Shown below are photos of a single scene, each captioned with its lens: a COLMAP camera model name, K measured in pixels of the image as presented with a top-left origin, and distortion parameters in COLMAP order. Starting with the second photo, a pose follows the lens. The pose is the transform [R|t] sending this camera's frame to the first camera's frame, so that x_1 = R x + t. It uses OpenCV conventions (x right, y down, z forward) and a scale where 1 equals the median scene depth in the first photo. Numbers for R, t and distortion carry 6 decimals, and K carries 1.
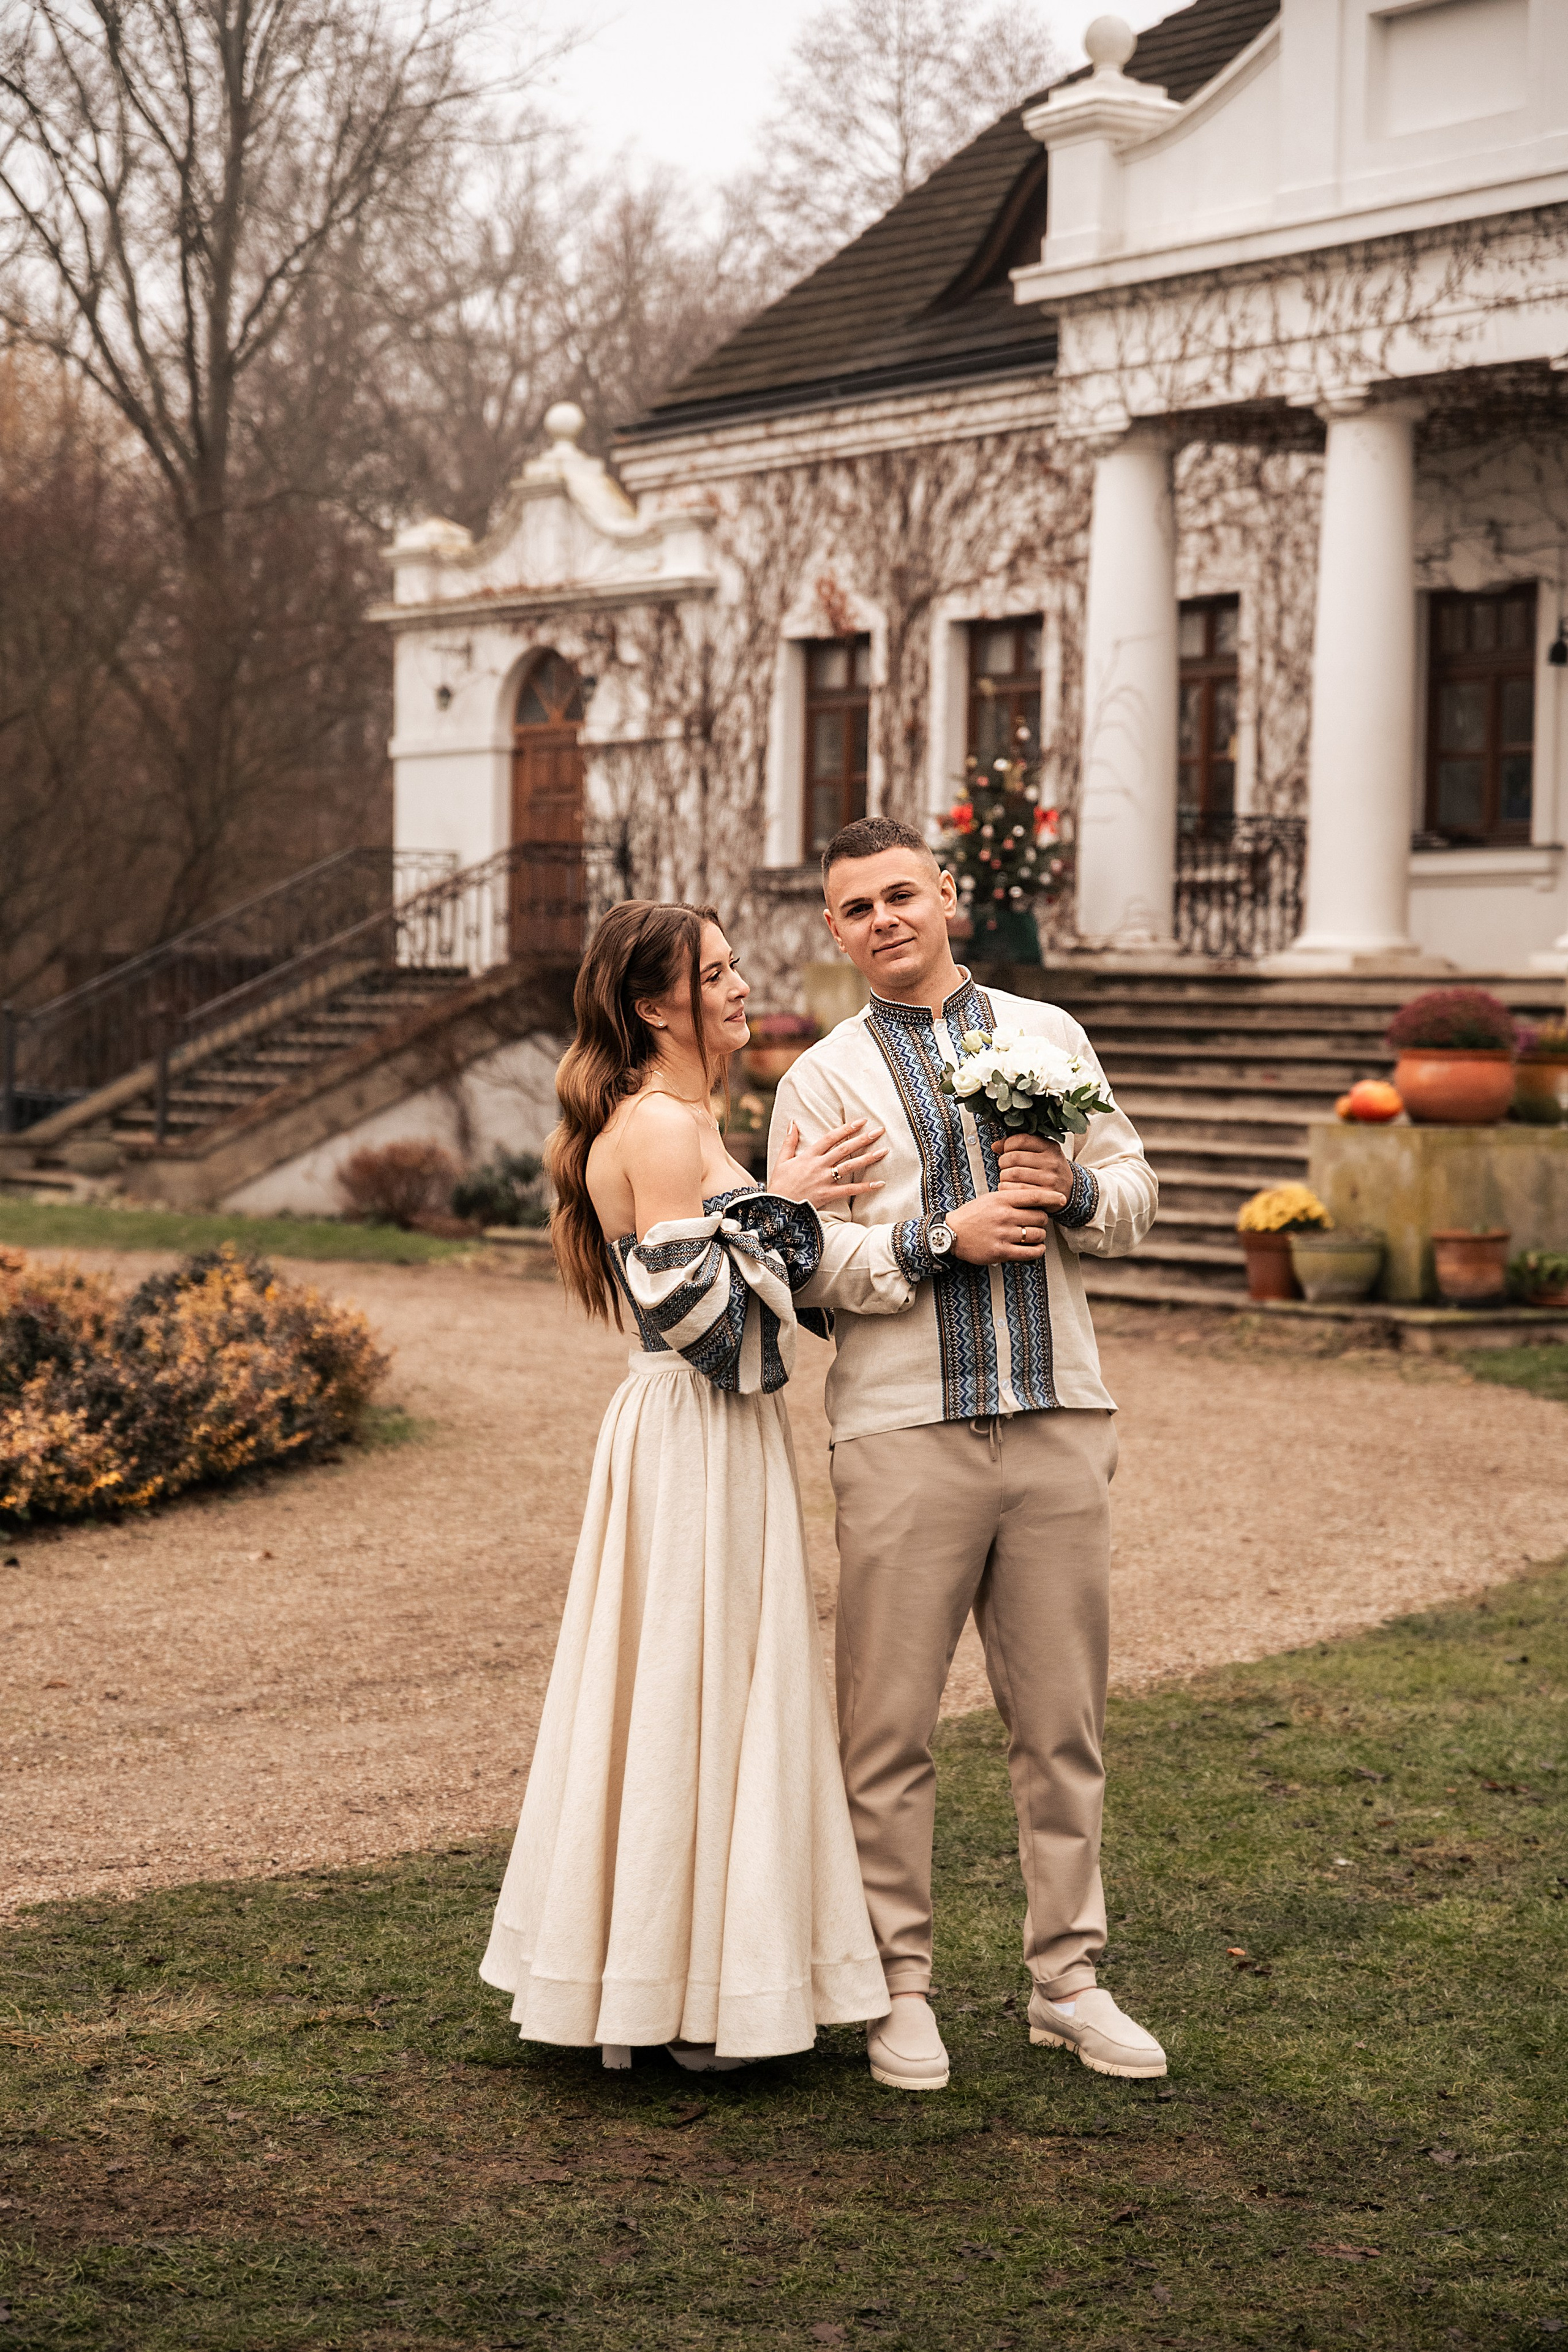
lens RADIAL K [[4638.9, 0, 779.3], [0, 4638.9, 1171.3], [0, 0, 1]] dist [0.092904, 0.148978]
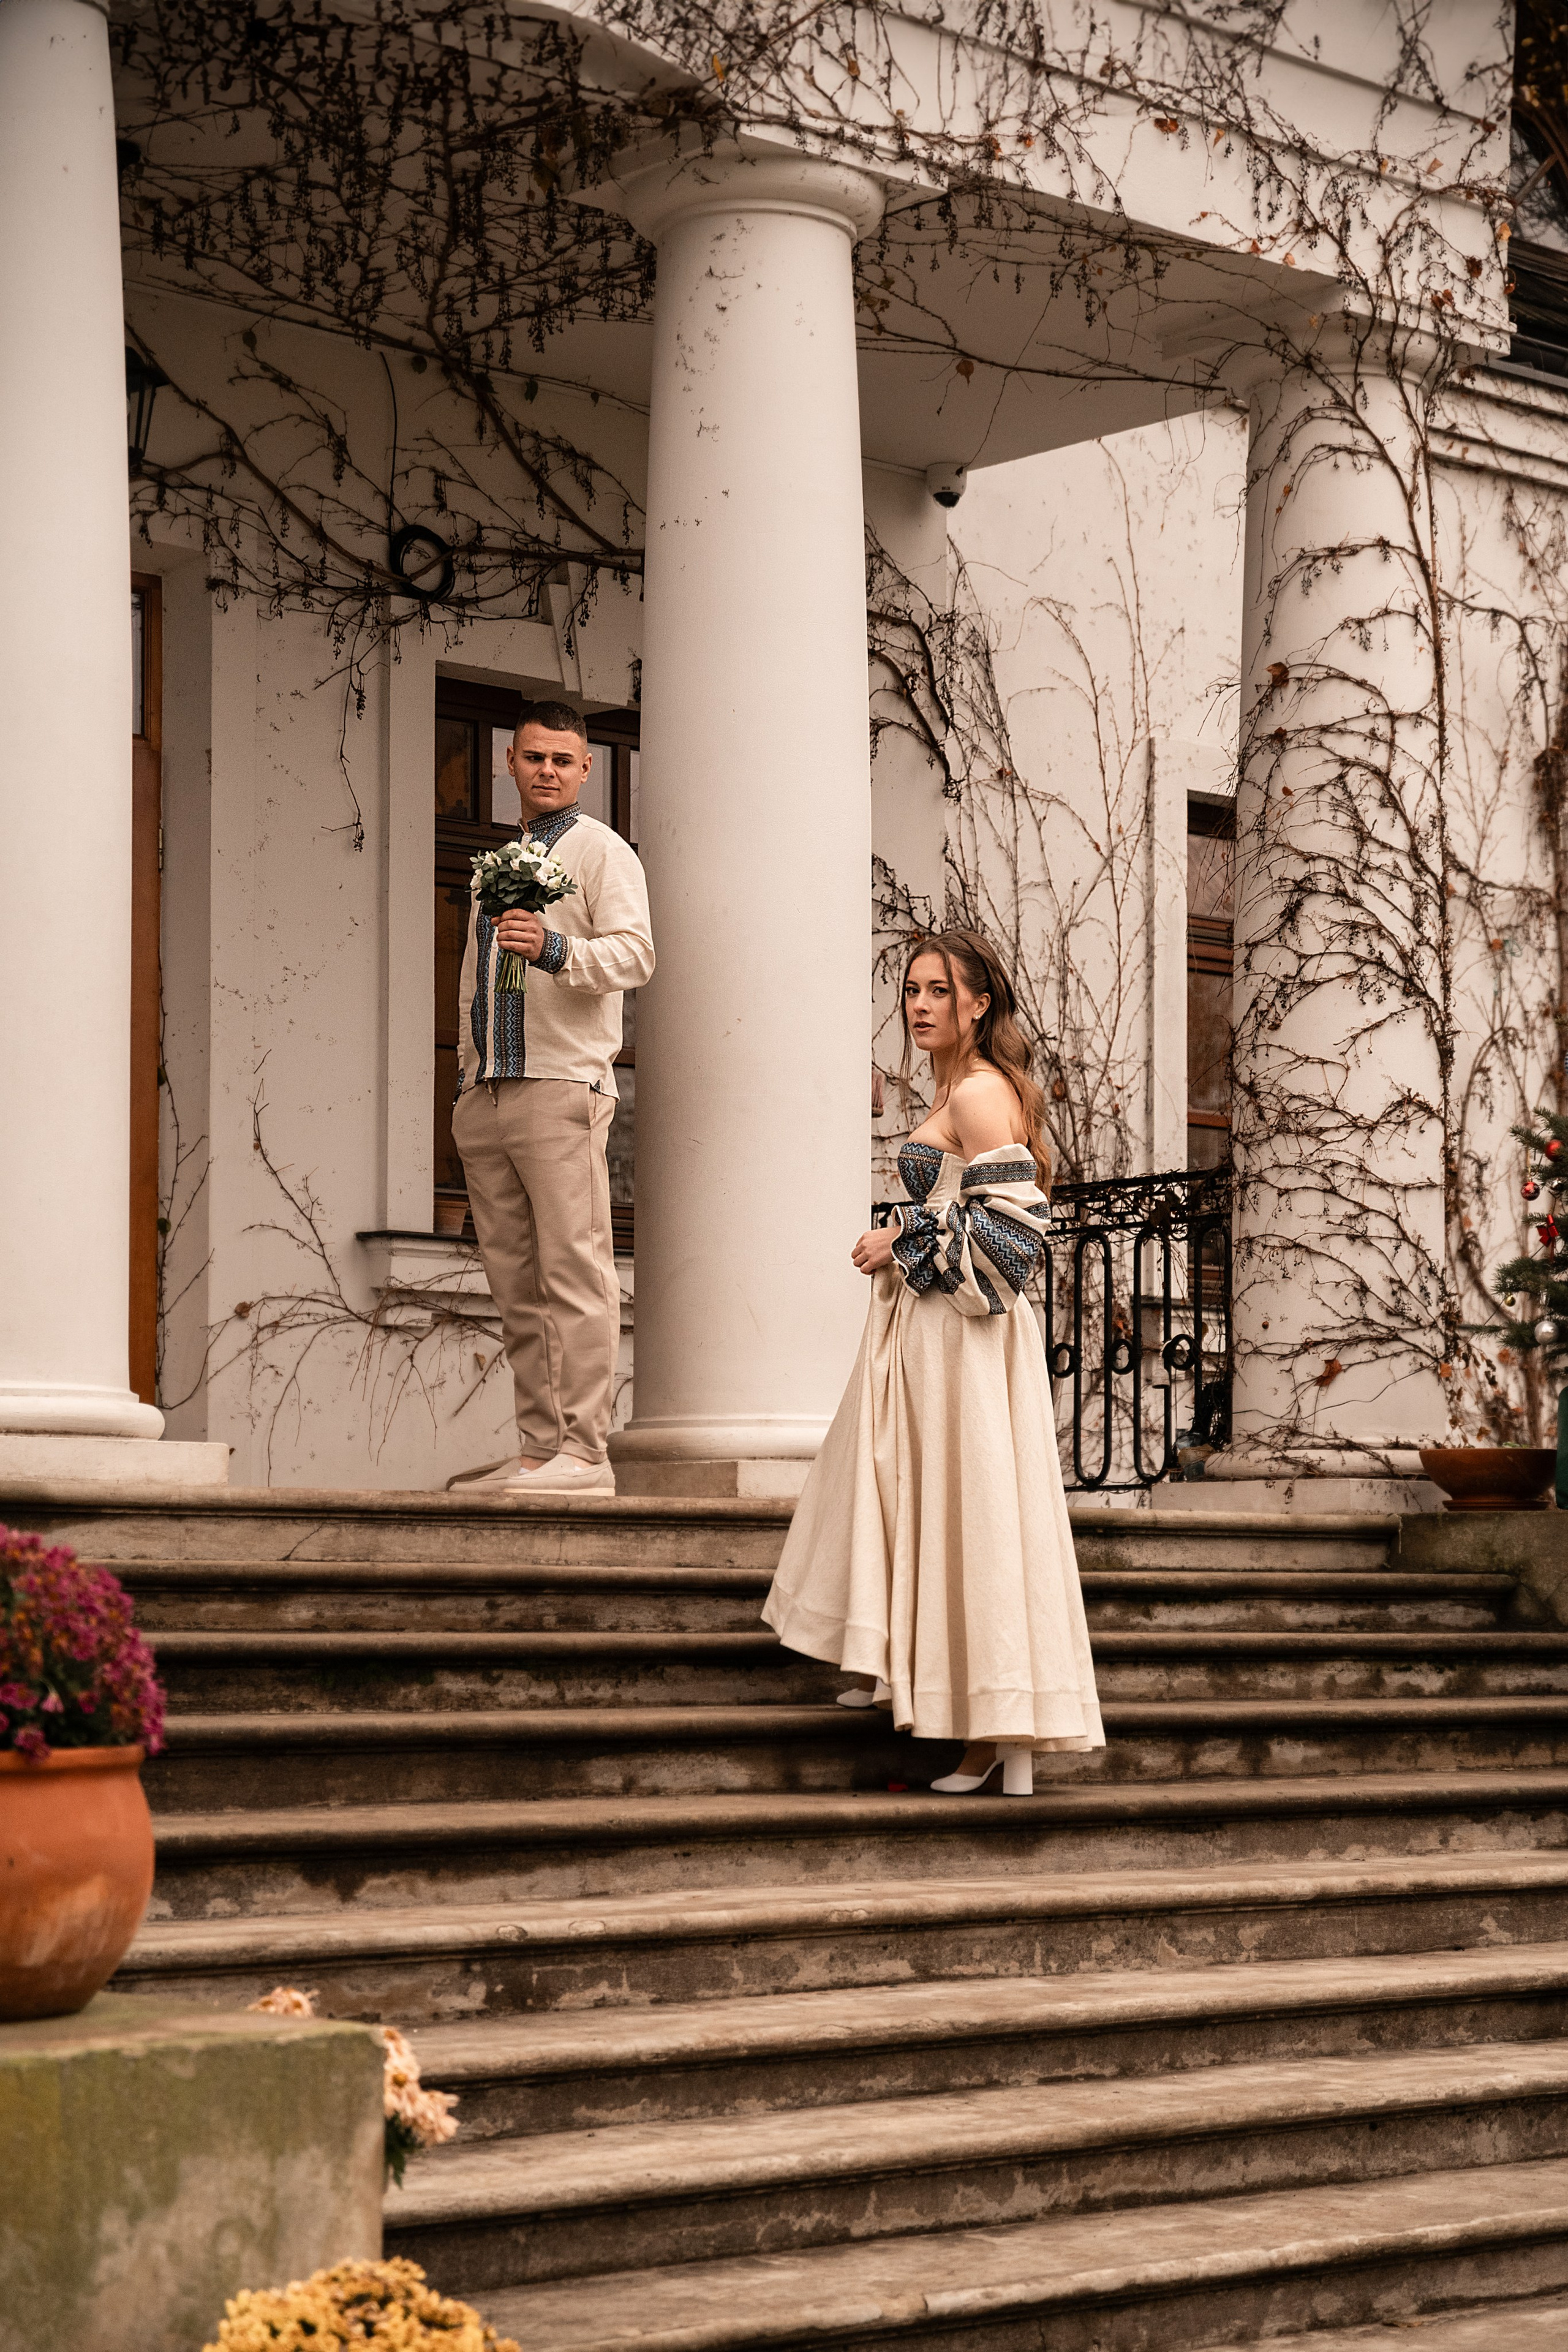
lens RADIAL K [[4563.1, 0, 810.7], [0, 4563.1, 1335.4], [0, 0, 1]] dist [0.100720, 0.091737]
pose [[-0.131122, 0.042736, 0.990445, -0.236450], [0.028980, 0.998809, -0.039261, -0.038142], [-0.990943, 0.023555, -0.132205, 0.961750]]
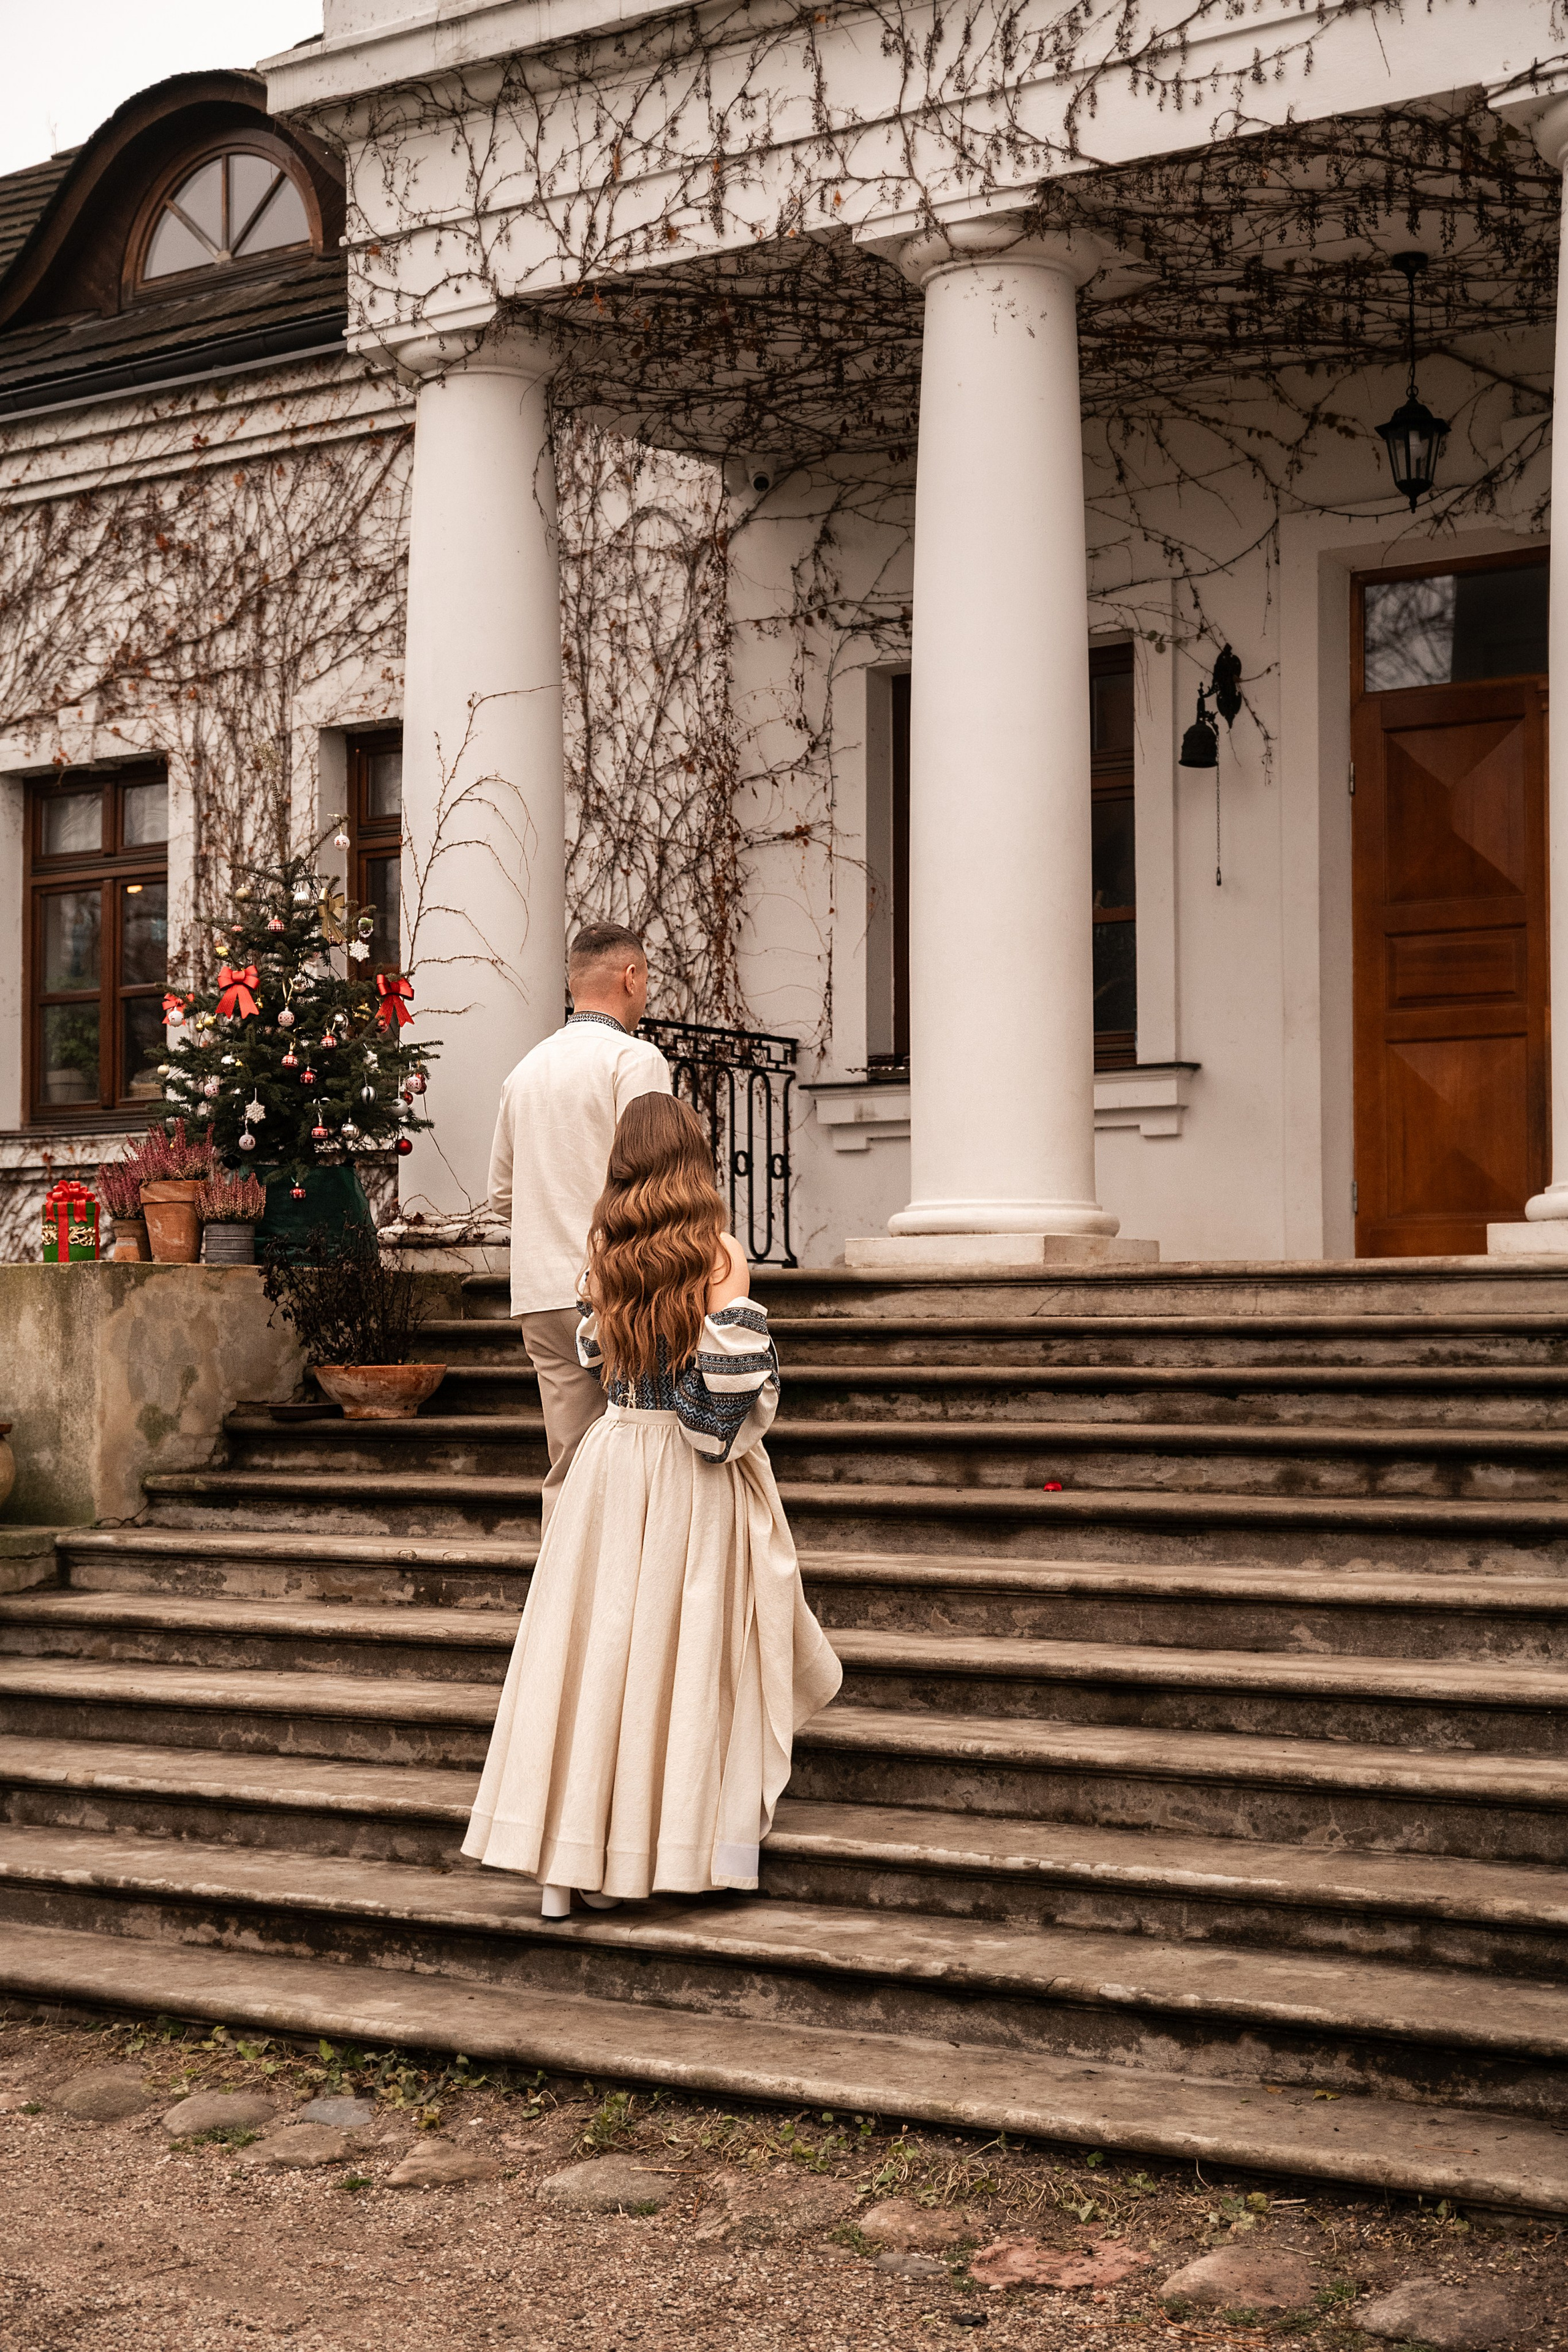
lens RADIAL K [[3447.3, 0, 824.0], [0, 3447.3, 1187.3], [0, 0, 1]] dist [0.040567, 0.054560]
pose [[0.932537, -0.001888, 0.361069, -0.040649], [0.030740, 0.996771, -0.074180, -0.022755], [-0.359763, 0.080275, 0.929584, 0.616291]]
